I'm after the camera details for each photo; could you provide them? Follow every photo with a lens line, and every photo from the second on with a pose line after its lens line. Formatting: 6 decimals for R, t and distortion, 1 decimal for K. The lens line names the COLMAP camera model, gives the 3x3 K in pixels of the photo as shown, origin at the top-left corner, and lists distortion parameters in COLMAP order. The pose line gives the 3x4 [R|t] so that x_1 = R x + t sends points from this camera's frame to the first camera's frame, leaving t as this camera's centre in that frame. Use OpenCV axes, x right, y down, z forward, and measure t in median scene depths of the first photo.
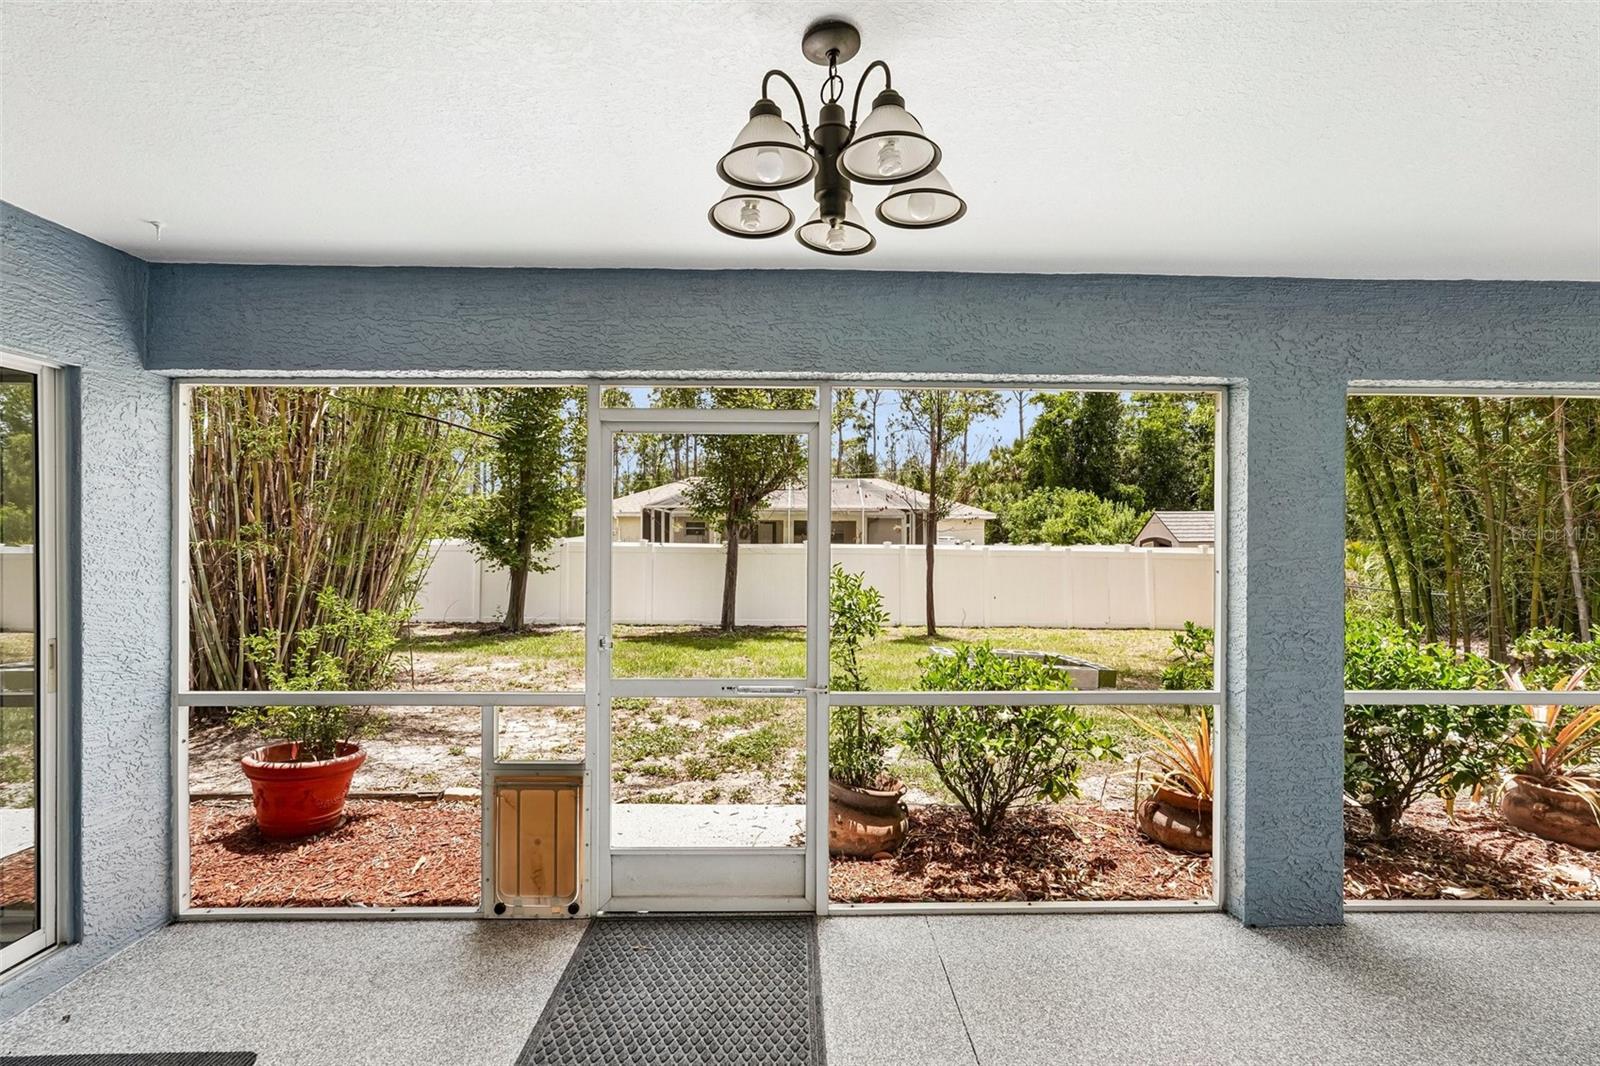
lens RADIAL K [[704.6, 0, 799.2], [0, 704.6, 538.2], [0, 0, 1]] dist [-0.004454, 0.000322]
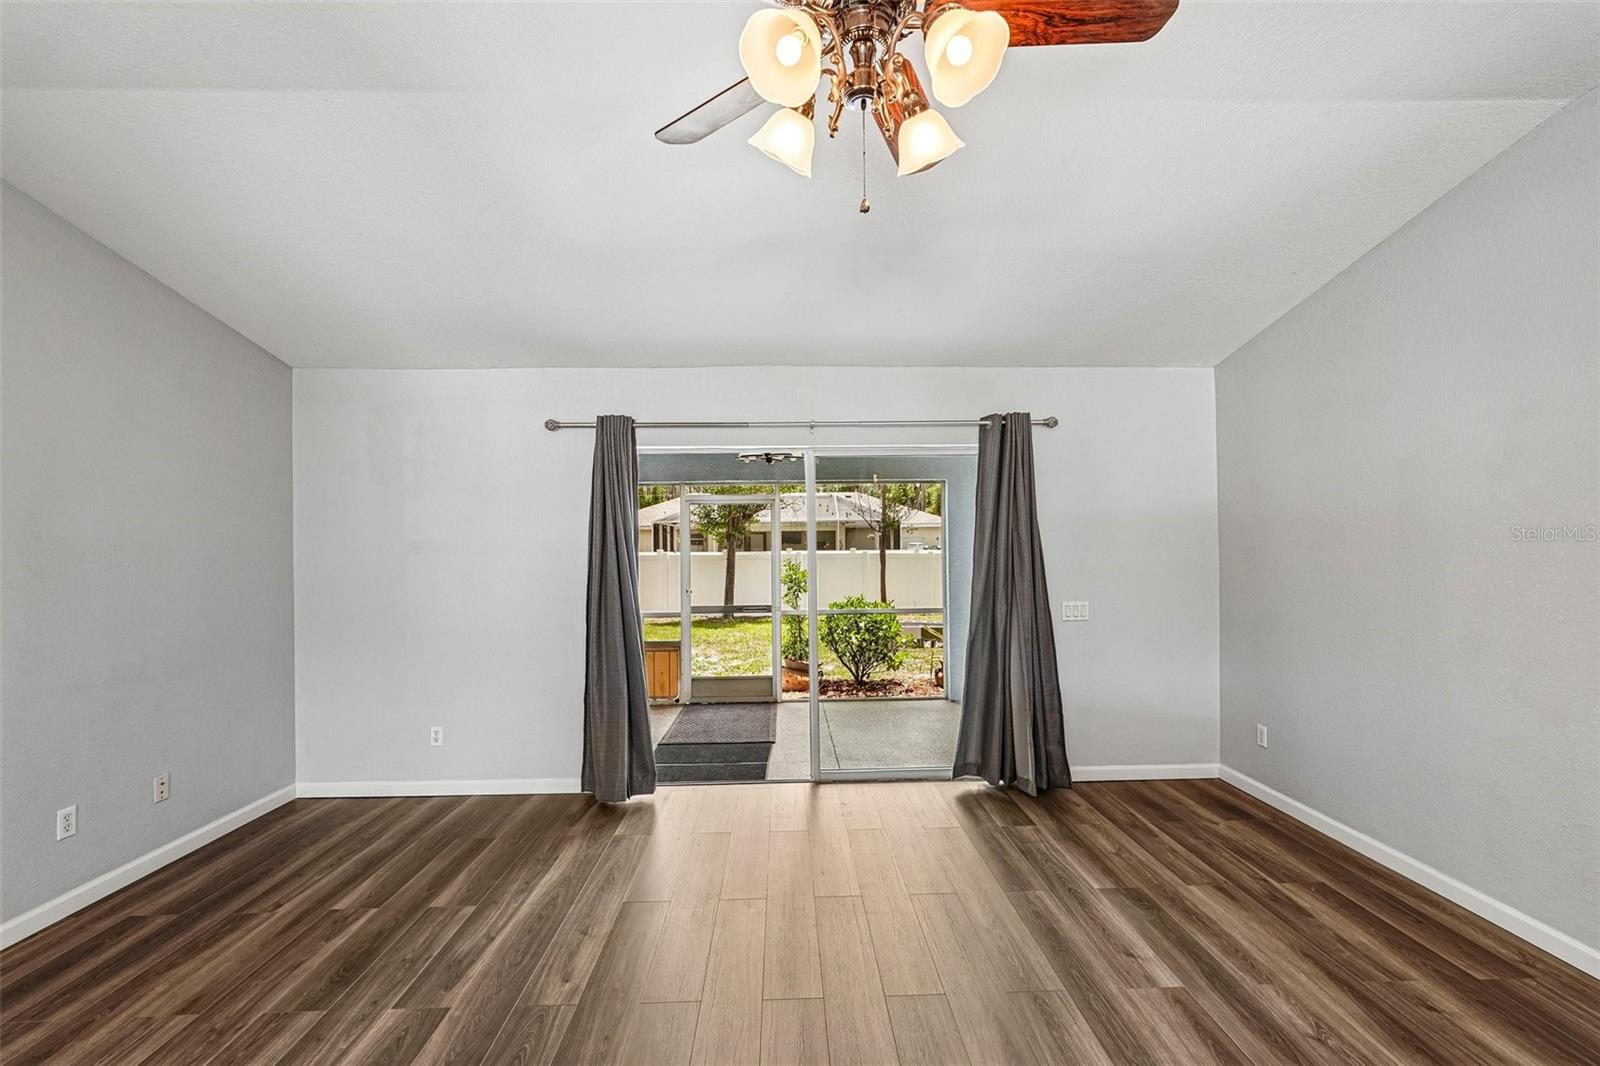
lens RADIAL K [[704.6, 0, 799.2], [0, 704.6, 538.2], [0, 0, 1]] dist [-0.004454, 0.000322]
pose [[0.999815, -0.015959, 0.010728, 0.022461], [0.016074, 0.999814, -0.010642, -0.001194], [-0.010556, 0.010812, 0.999886, -0.382066]]
